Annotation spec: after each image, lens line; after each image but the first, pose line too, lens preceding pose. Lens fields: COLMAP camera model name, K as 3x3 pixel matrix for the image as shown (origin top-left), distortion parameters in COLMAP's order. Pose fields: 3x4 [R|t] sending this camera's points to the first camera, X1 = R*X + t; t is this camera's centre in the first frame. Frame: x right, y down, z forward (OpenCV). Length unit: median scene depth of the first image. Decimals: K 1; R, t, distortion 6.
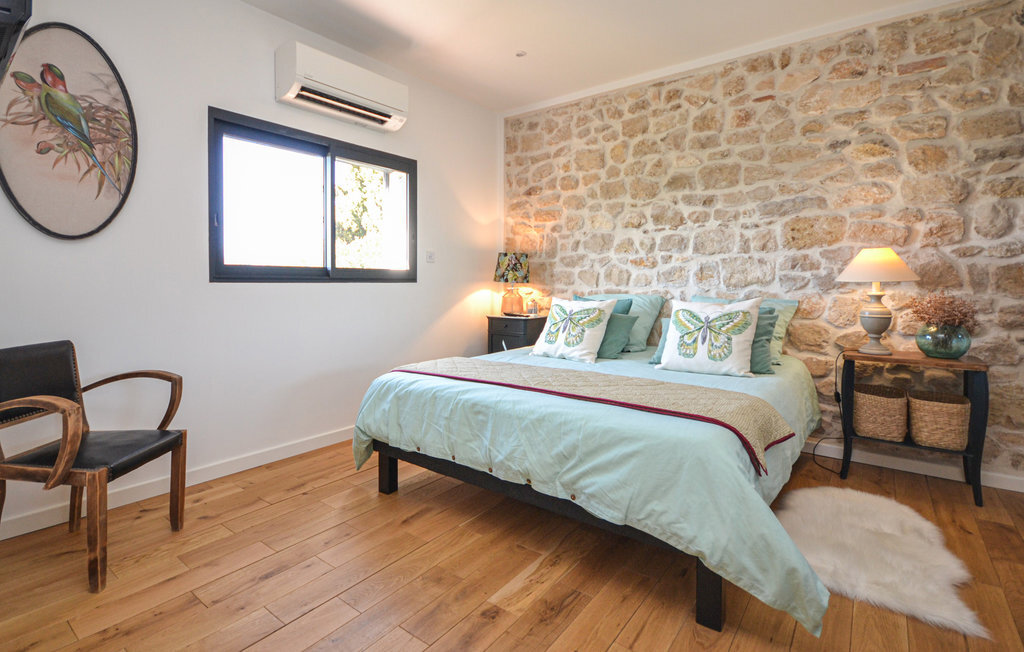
lens RADIAL K [[460.3, 0, 484.4], [0, 460.3, 290.8], [0, 0, 1]] dist [0.008951, -0.011929]
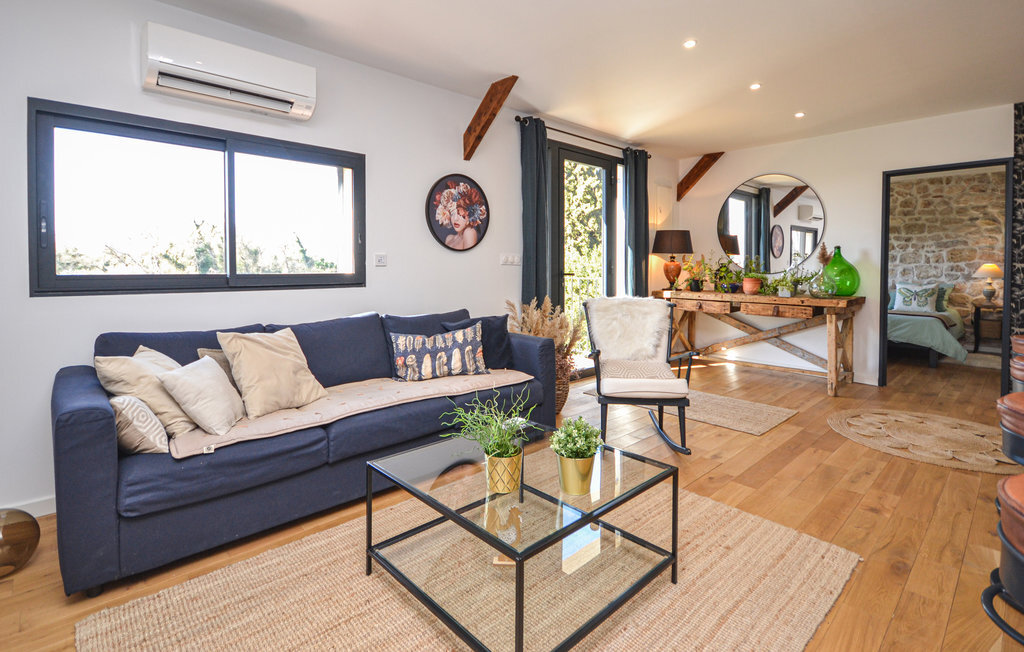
lens RADIAL K [[520.2, 0, 442.8], [0, 520.2, 273.6], [0, 0, 1]] dist [-0.000190, -0.007407]
pose [[0.987261, 0.003271, -0.159074, -1.498831], [-0.003069, 0.999994, 0.001518, -0.031700], [0.159078, -0.001010, 0.987265, -2.046991]]
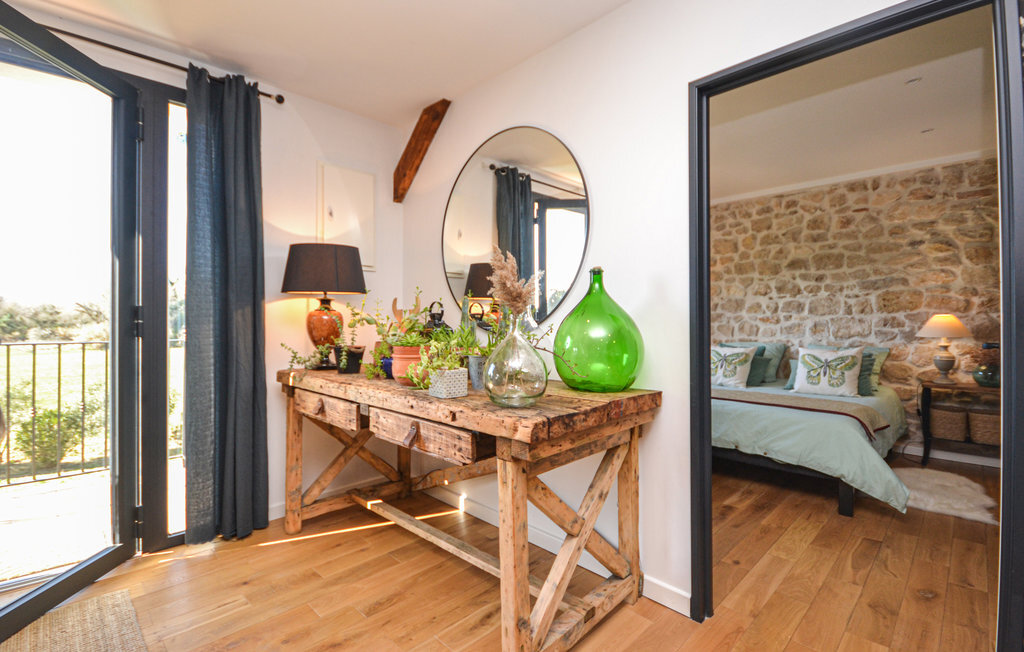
lens RADIAL K [[460.3, 0, 488.6], [0, 460.3, 316.5], [0, 0, 1]] dist [0.008951, -0.011929]
pose [[0.993460, -0.004466, -0.114093, -0.427521], [0.001425, 0.999642, -0.026722, -0.043244], [0.114172, 0.026384, 0.993111, -0.616540]]
